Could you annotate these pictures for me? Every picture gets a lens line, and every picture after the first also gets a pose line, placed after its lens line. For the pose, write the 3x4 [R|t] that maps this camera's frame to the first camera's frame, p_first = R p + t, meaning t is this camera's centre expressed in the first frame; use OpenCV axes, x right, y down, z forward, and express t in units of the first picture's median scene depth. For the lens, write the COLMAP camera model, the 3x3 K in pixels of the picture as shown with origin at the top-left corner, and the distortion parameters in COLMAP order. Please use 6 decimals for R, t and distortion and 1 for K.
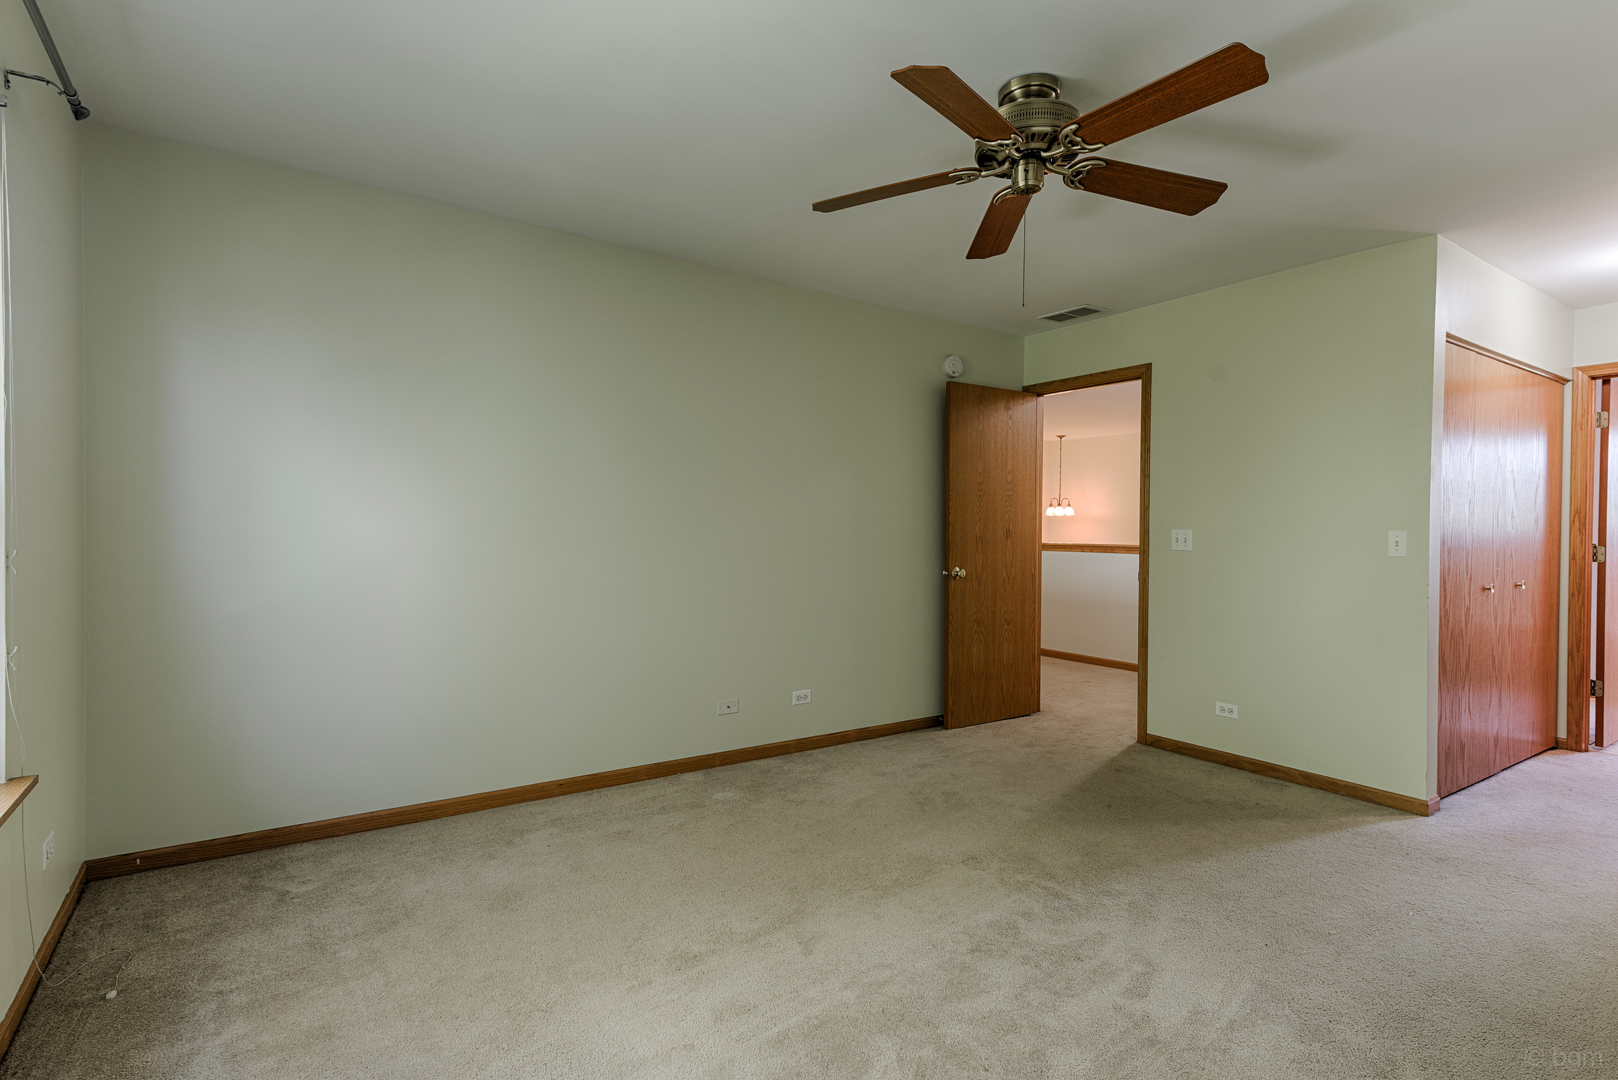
lens RADIAL K [[790.0, 0, 809.0], [0, 790.0, 540.0], [0, 0, 1]] dist [0.001787, 0.000474]
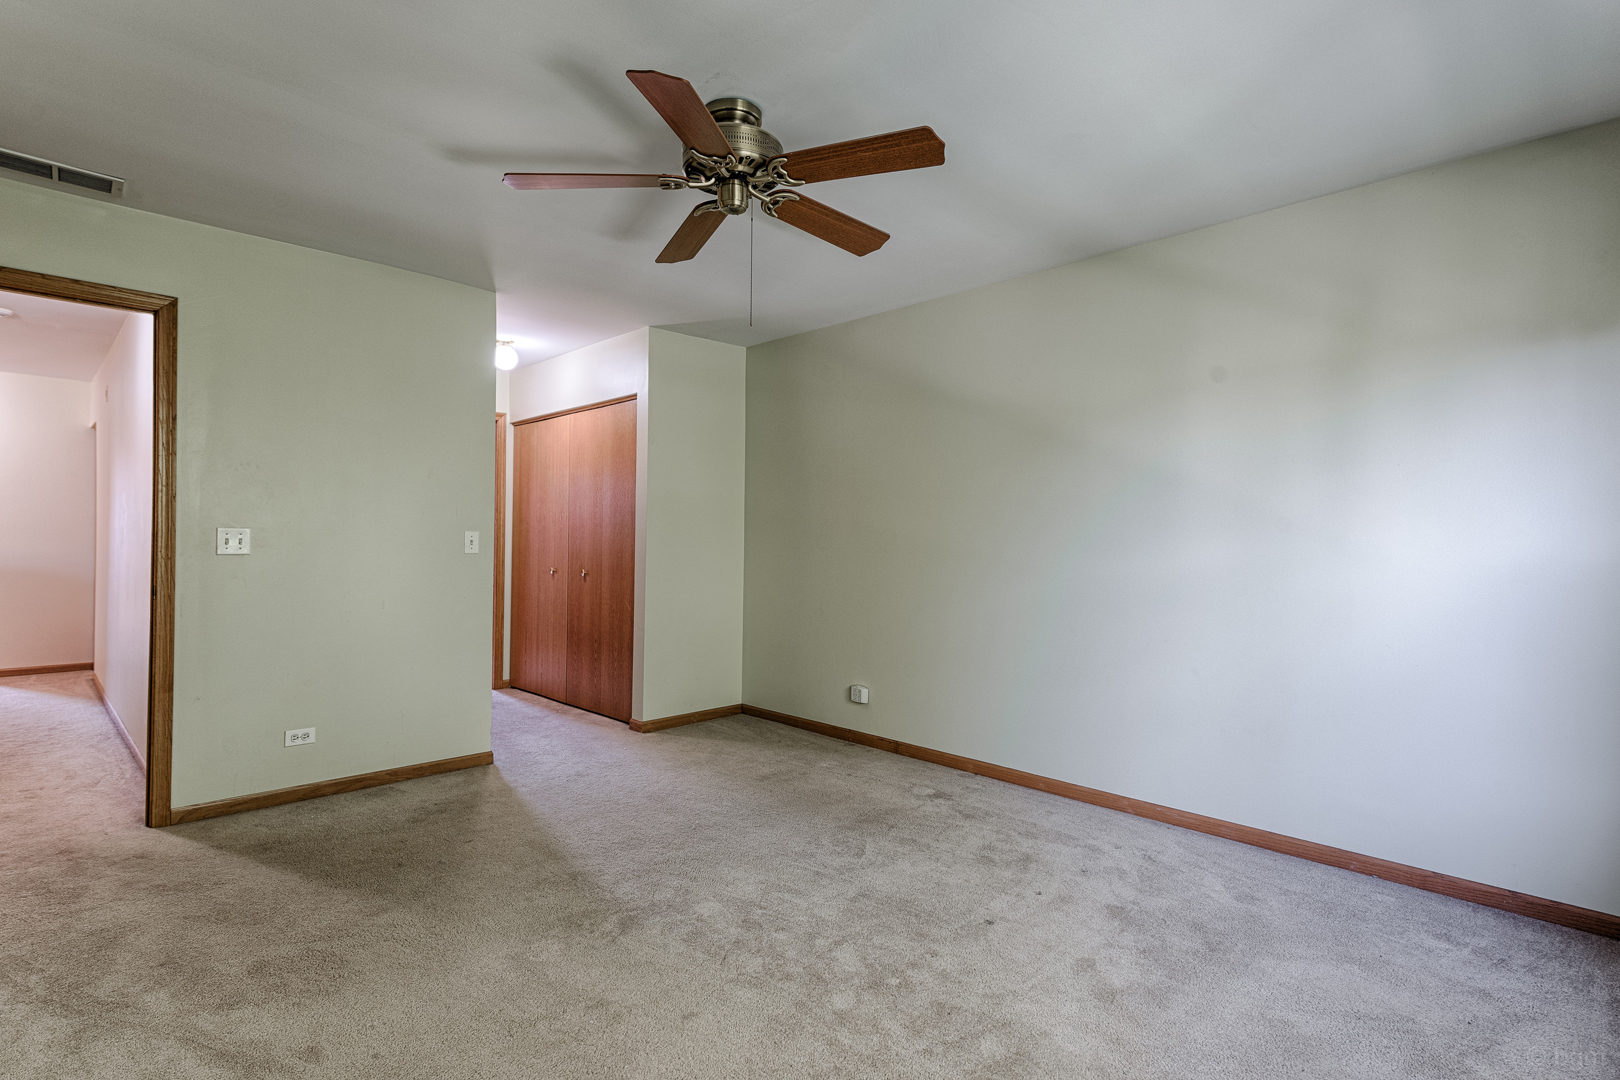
lens RADIAL K [[790.9, 0, 810.0], [0, 790.9, 540.0], [0, 0, 1]] dist [0.001787, 0.000474]
pose [[-0.181188, -0.013020, 0.983362, -0.451932], [0.000918, 0.999910, 0.013408, -0.012123], [-0.983448, 0.003332, -0.181159, 0.648844]]
